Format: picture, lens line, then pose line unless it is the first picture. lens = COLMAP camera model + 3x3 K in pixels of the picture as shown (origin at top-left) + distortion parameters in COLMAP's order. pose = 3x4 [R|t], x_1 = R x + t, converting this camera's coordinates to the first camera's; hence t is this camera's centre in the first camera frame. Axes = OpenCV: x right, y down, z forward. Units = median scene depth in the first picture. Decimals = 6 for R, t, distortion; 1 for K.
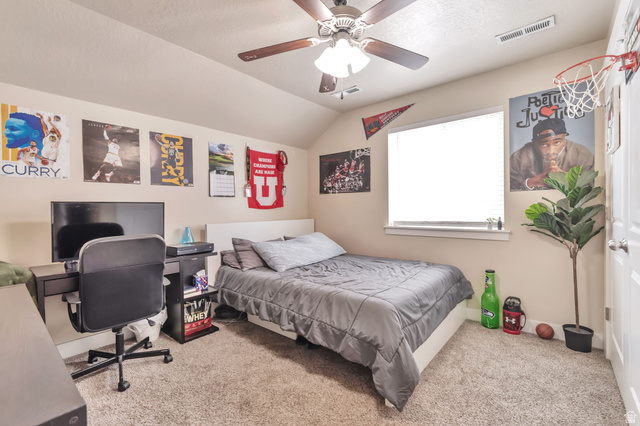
lens RADIAL K [[287.8, 0, 319.6], [0, 287.8, 211.3], [0, 0, 1]] dist [0.000563, 0.000846]
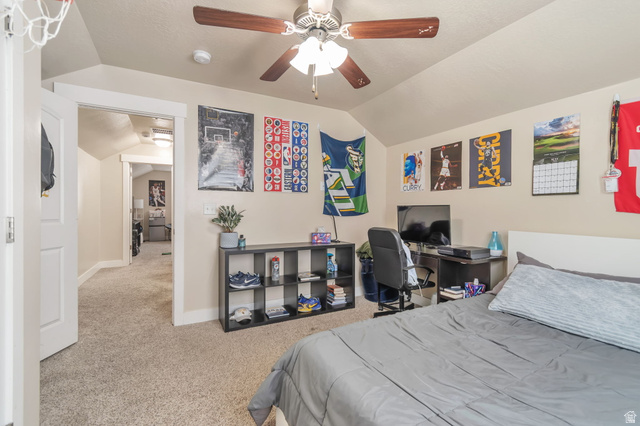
lens RADIAL K [[287.8, 0, 320.4], [0, 287.8, 211.0], [0, 0, 1]] dist [0.000563, 0.000846]
pose [[-0.379370, 0.017944, -0.925071, 0.604747], [-0.006741, 0.999732, 0.022157, -0.026854], [0.925221, 0.014642, -0.379147, 0.859398]]
